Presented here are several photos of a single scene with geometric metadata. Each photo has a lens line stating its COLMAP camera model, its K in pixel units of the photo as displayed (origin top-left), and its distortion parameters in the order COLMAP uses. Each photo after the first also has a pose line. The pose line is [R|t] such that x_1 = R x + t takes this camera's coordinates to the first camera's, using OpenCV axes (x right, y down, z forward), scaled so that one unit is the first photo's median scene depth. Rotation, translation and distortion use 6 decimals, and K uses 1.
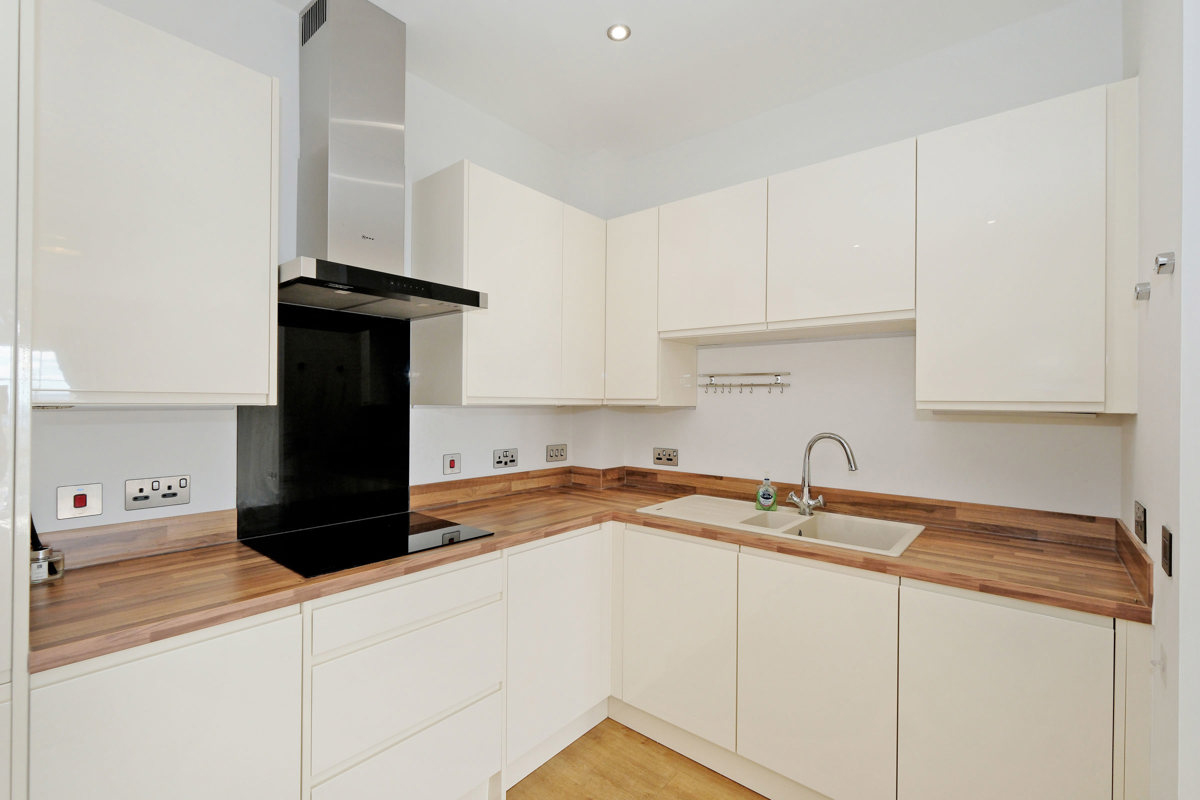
lens RADIAL K [[528.2, 0, 600.0], [0, 528.2, 400.0], [0, 0, 1]] dist [0.000492, -0.000173]
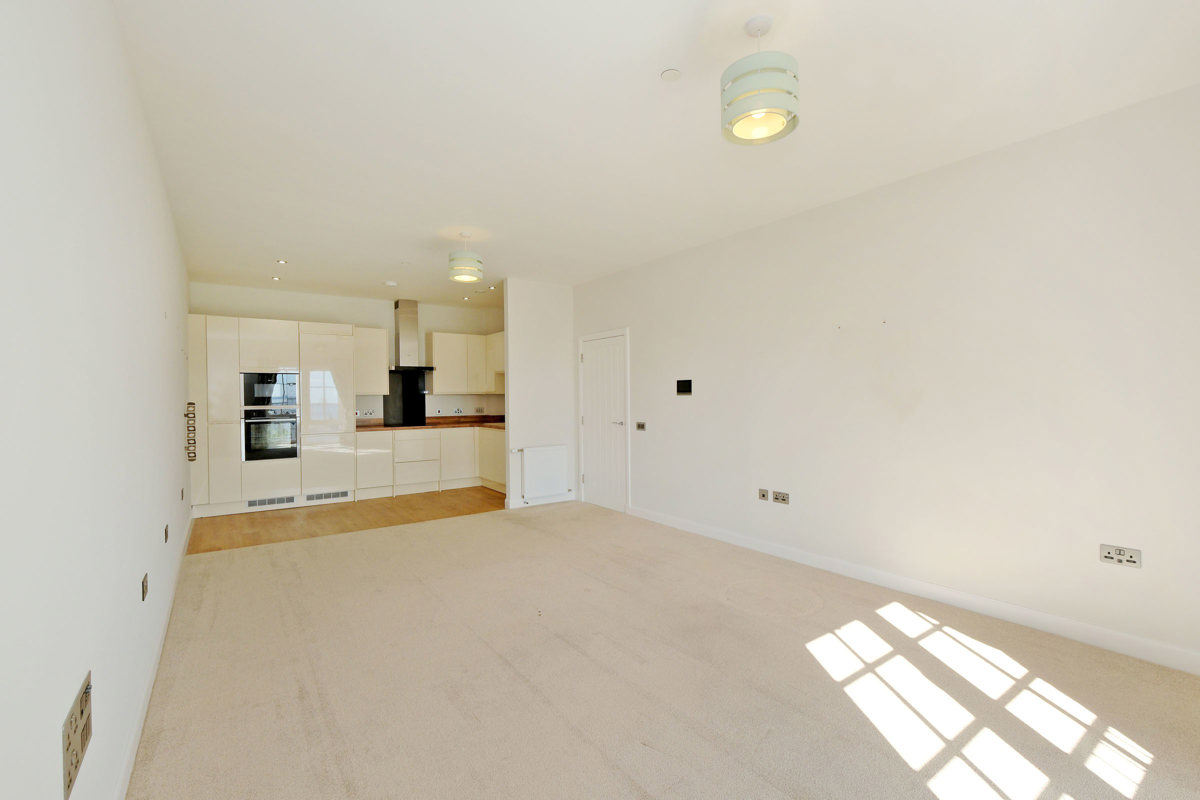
lens RADIAL K [[528.2, 0, 600.0], [0, 528.2, 400.0], [0, 0, 1]] dist [0.000492, -0.000173]
pose [[0.969381, -0.014215, -0.245152, 1.876743], [0.016246, 0.999848, 0.006263, 0.047583], [0.245025, -0.010053, 0.969465, -2.477051]]
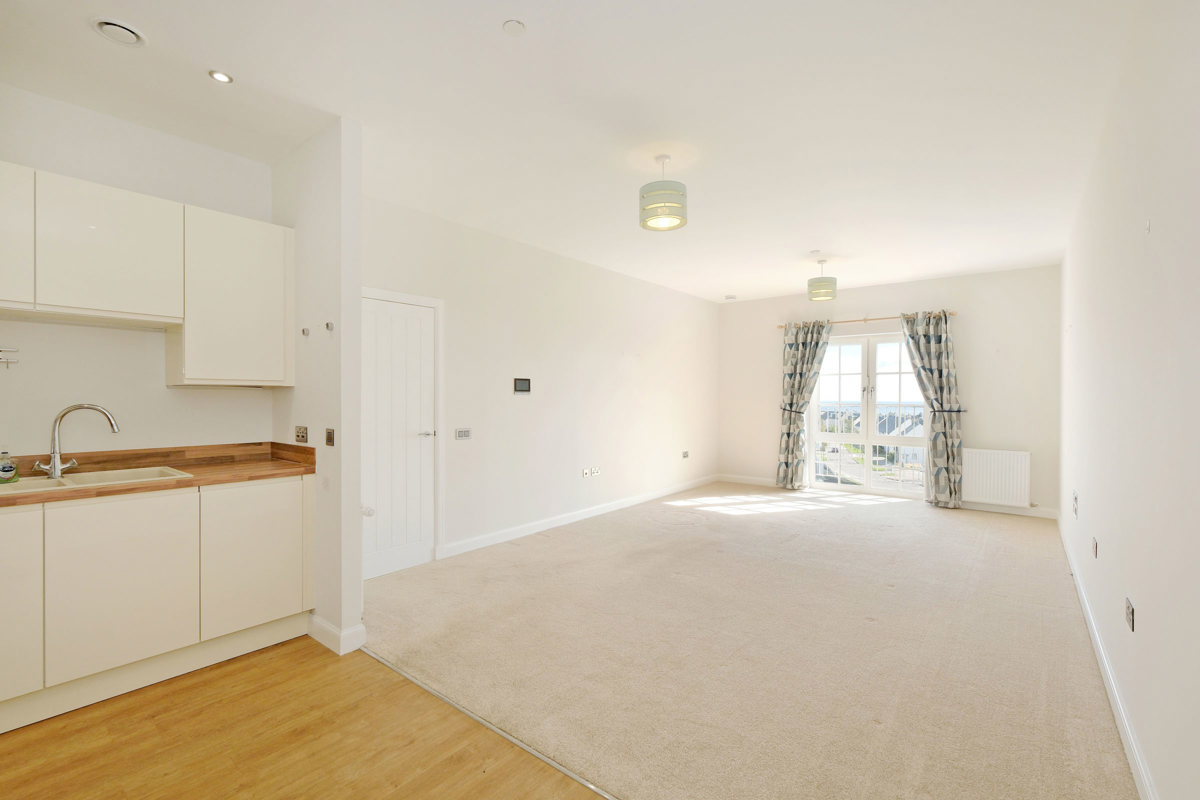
lens RADIAL K [[528.2, 0, 600.0], [0, 528.2, 400.0], [0, 0, 1]] dist [0.000492, -0.000173]
pose [[-0.020079, -0.016307, 0.999665, -0.847039], [-0.001361, 0.999867, 0.016283, 0.033890], [-0.999797, -0.001034, -0.020098, -0.146297]]
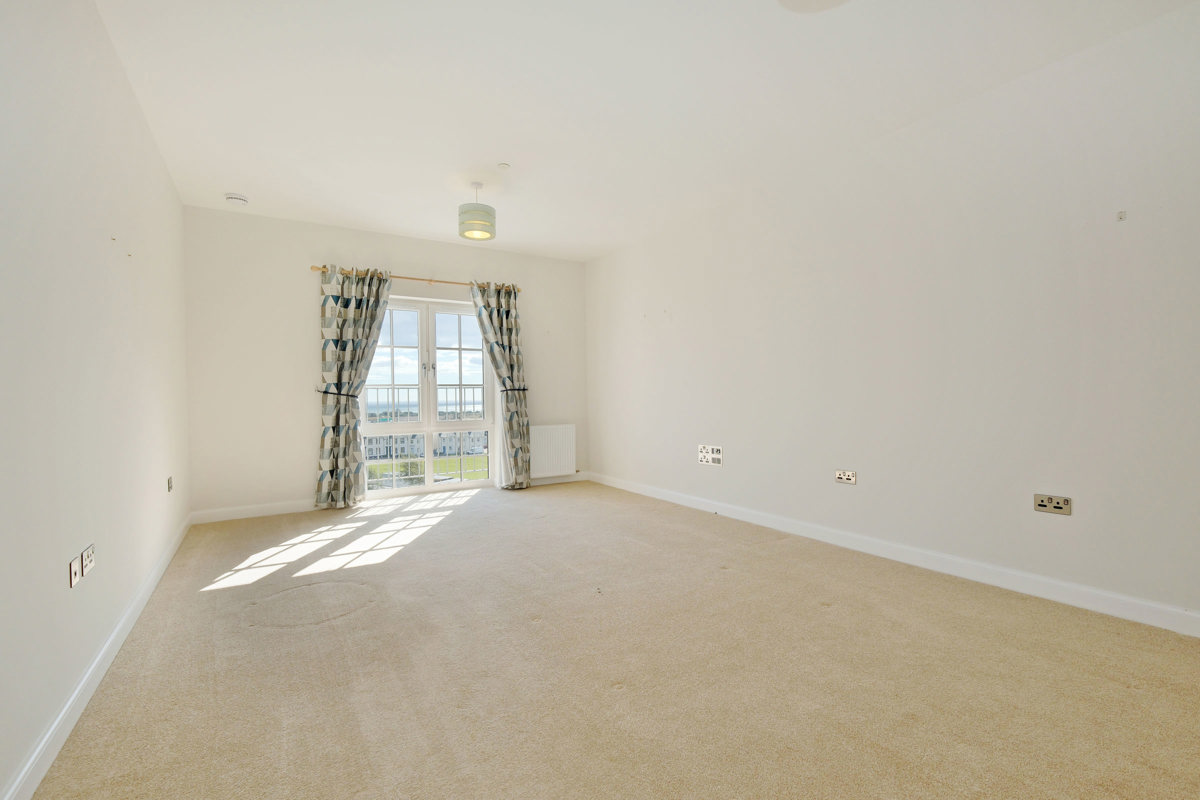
lens RADIAL K [[528.2, 0, 600.0], [0, 528.2, 400.0], [0, 0, 1]] dist [0.000492, -0.000173]
pose [[-0.954310, -0.002362, 0.298809, 0.837161], [0.002862, 0.999851, 0.017044, 0.154495], [-0.298805, 0.017121, -0.954161, 0.475923]]
